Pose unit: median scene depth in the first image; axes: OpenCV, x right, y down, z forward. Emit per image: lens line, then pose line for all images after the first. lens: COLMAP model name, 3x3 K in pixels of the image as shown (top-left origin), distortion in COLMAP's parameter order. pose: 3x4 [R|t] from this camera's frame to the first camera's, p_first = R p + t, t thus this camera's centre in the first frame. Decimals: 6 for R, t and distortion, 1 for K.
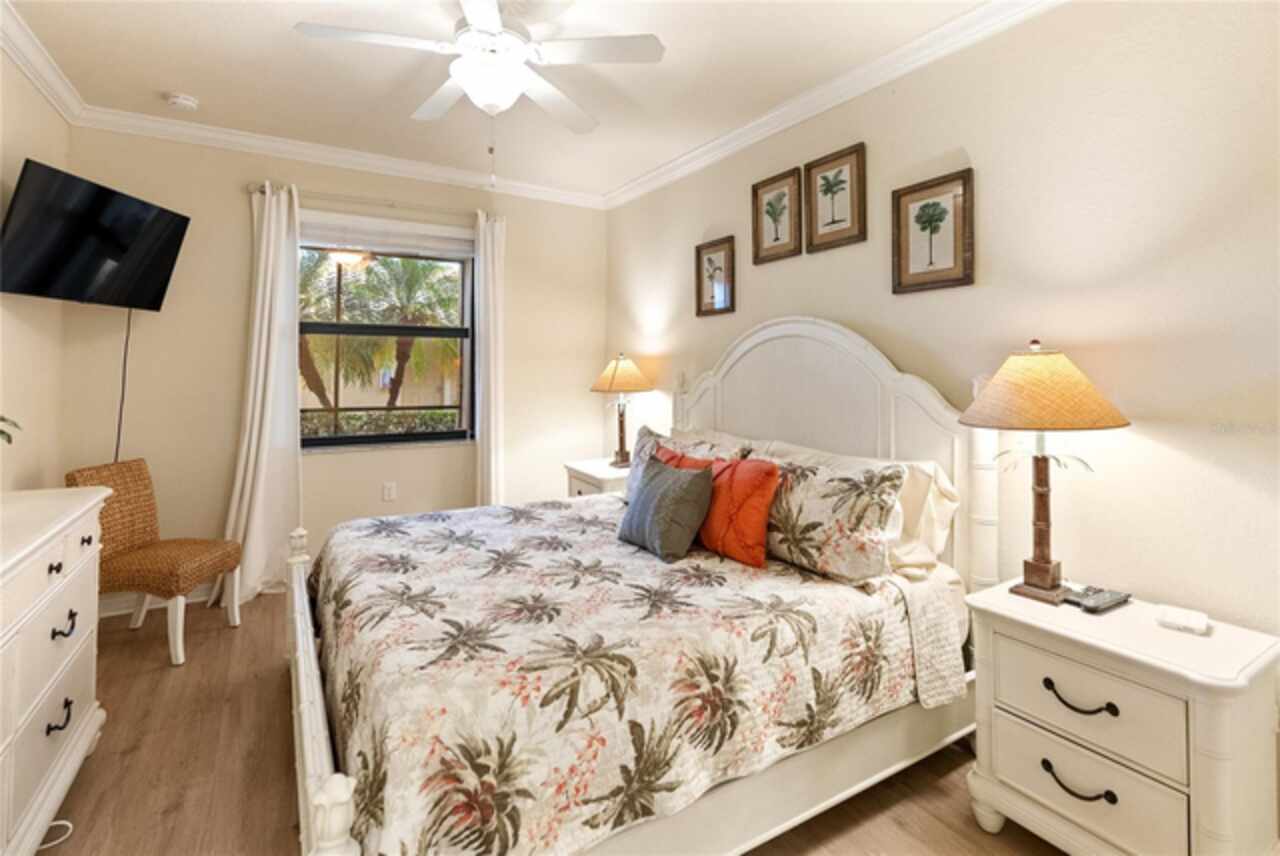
lens RADIAL K [[590.2, 0, 641.2], [0, 590.2, 401.9], [0, 0, 1]] dist [-0.001385, -0.000131]
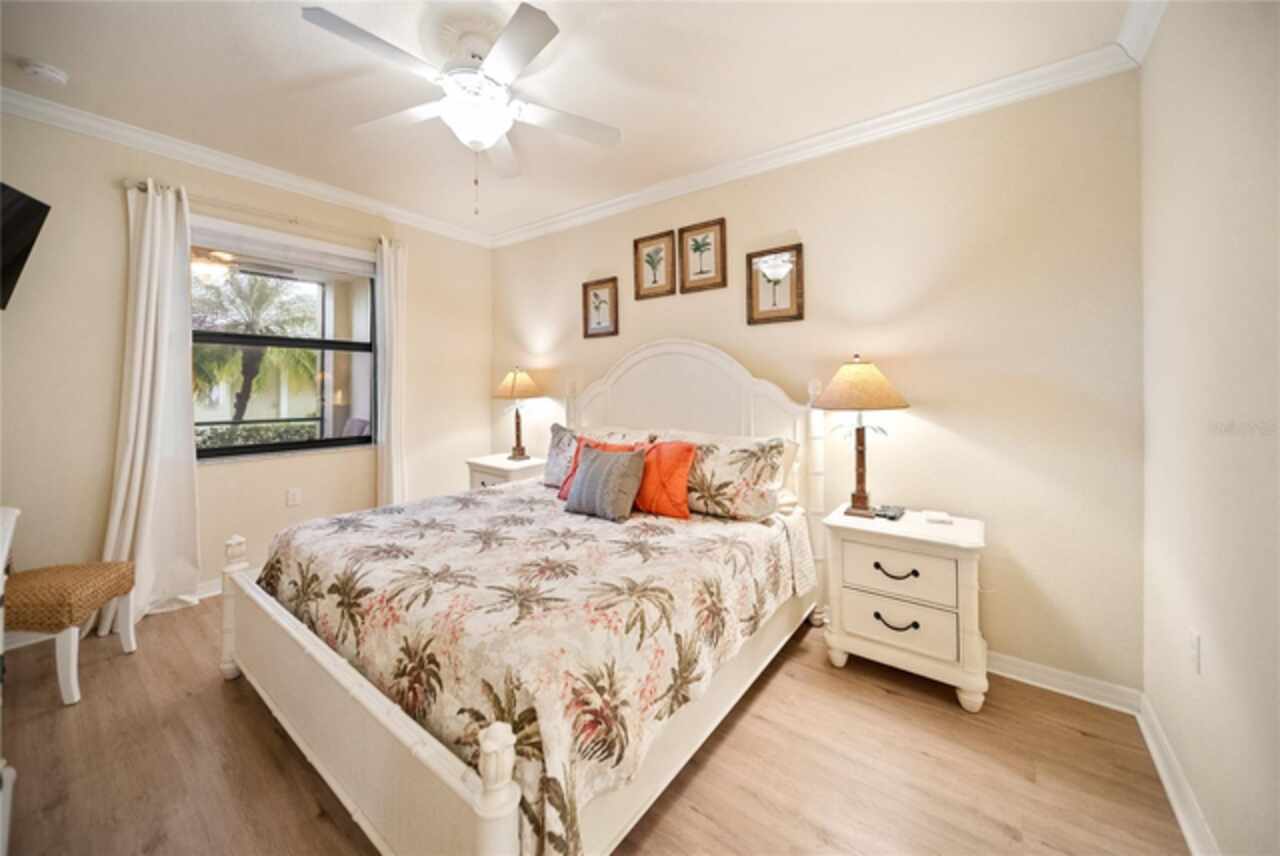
lens RADIAL K [[456.4, 0, 643.1], [0, 456.4, 414.5], [0, 0, 1]] dist [-0.000579, -0.000337]
pose [[0.931168, -0.027416, 0.363558, -0.288070], [0.024776, 0.999622, 0.011925, 0.024281], [-0.363747, -0.002096, 0.931495, 0.050687]]
